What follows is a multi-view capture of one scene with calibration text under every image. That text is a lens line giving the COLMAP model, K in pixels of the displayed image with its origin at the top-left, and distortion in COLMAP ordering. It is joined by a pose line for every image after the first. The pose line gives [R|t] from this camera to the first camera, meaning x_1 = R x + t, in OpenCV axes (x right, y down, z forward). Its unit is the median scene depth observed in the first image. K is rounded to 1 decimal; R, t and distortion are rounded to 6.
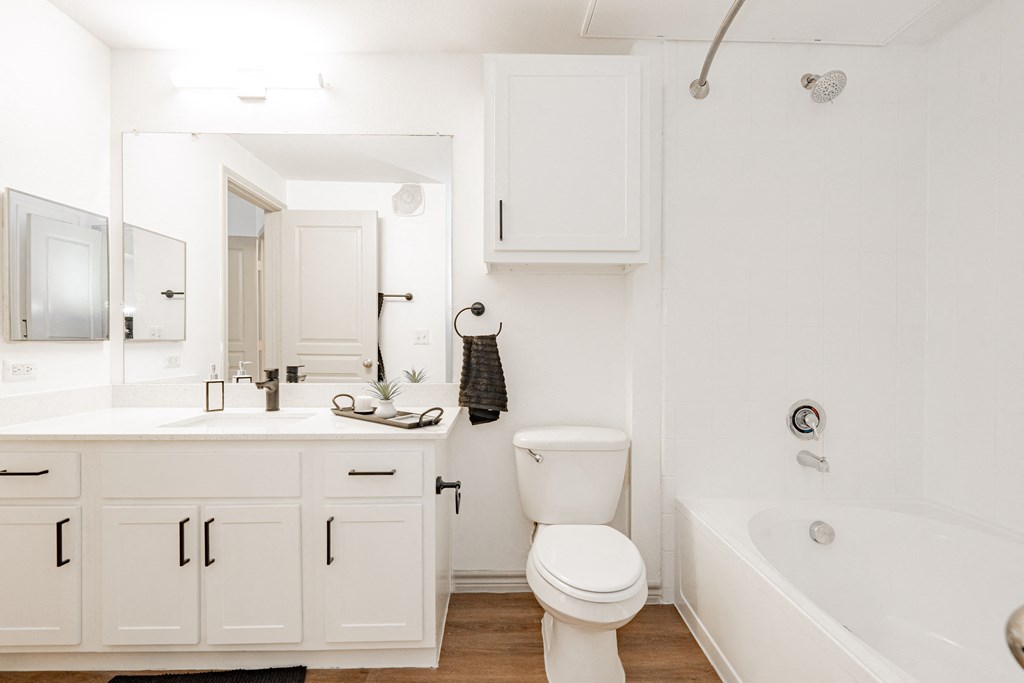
lens RADIAL K [[462.3, 0, 513.8], [0, 462.3, 341.1], [0, 0, 1]] dist [-0.006161, 0.002445]
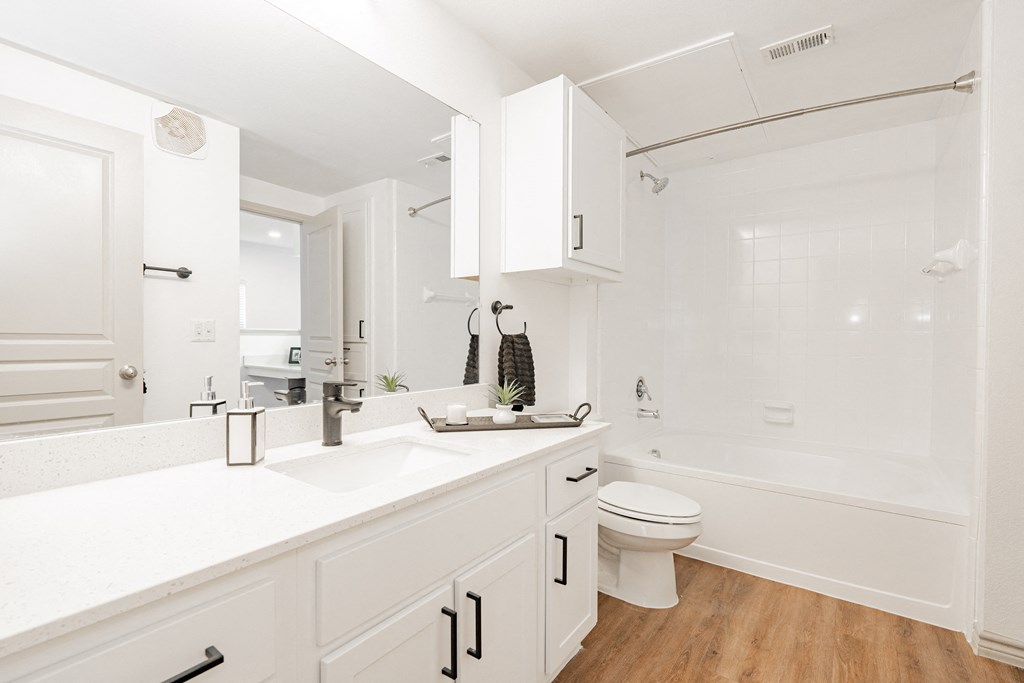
lens RADIAL K [[462.3, 0, 484.2], [0, 462.3, 337.3], [0, 0, 1]] dist [-0.006161, 0.002445]
pose [[0.621531, -0.001151, 0.783389, -0.835928], [-0.005480, 0.999968, 0.005817, -0.010508], [-0.783371, -0.007908, 0.621505, 0.371451]]
